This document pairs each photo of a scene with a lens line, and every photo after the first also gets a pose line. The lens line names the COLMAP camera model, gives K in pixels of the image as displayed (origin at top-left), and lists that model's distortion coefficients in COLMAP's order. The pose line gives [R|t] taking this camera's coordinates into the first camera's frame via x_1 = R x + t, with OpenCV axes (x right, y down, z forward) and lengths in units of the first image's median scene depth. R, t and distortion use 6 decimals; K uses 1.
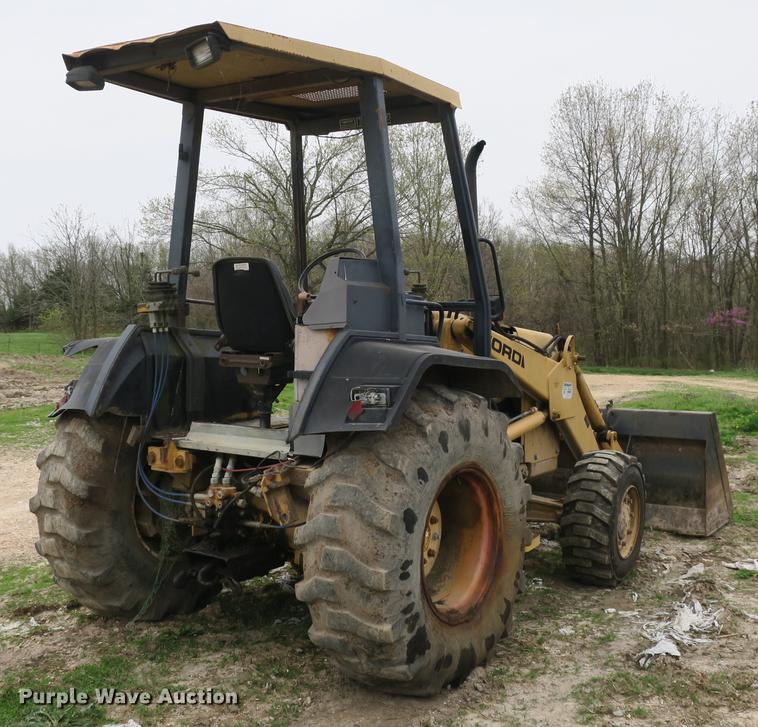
lens RADIAL K [[993.8, 0, 376.8], [0, 993.8, 362.4], [0, 0, 1]] dist [0.018490, 0.000000]
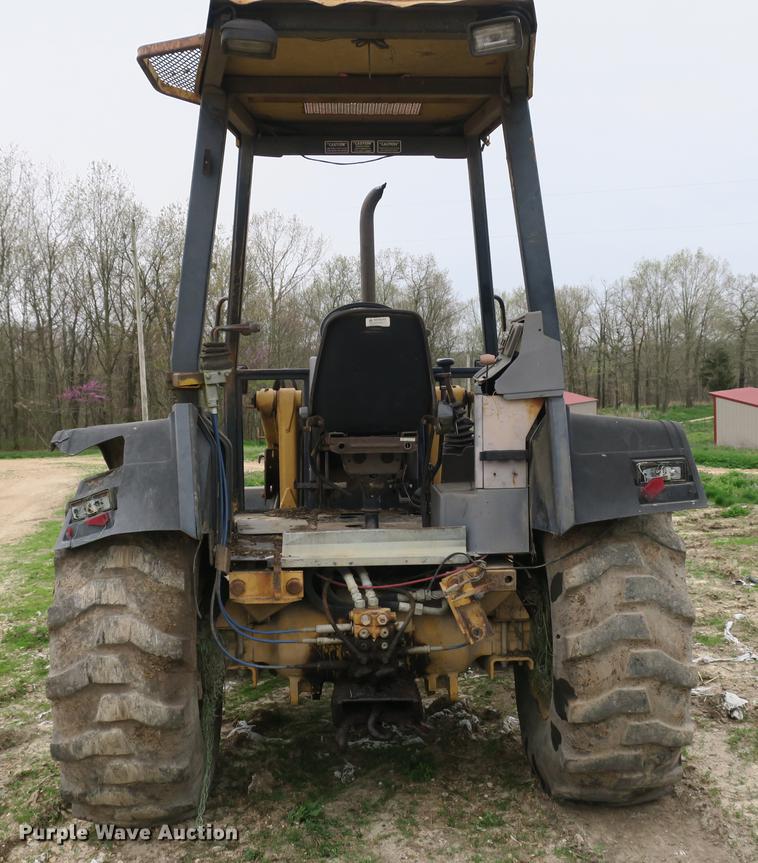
lens RADIAL K [[1081.7, 0, 378.5], [0, 1081.7, 465.4], [0, 0, 1]] dist [0.005588, 0.000000]
pose [[0.773581, -0.065754, 0.630277, -0.713366], [0.052598, 0.997833, 0.039543, -0.019701], [-0.631511, 0.002562, 0.775363, 0.373279]]
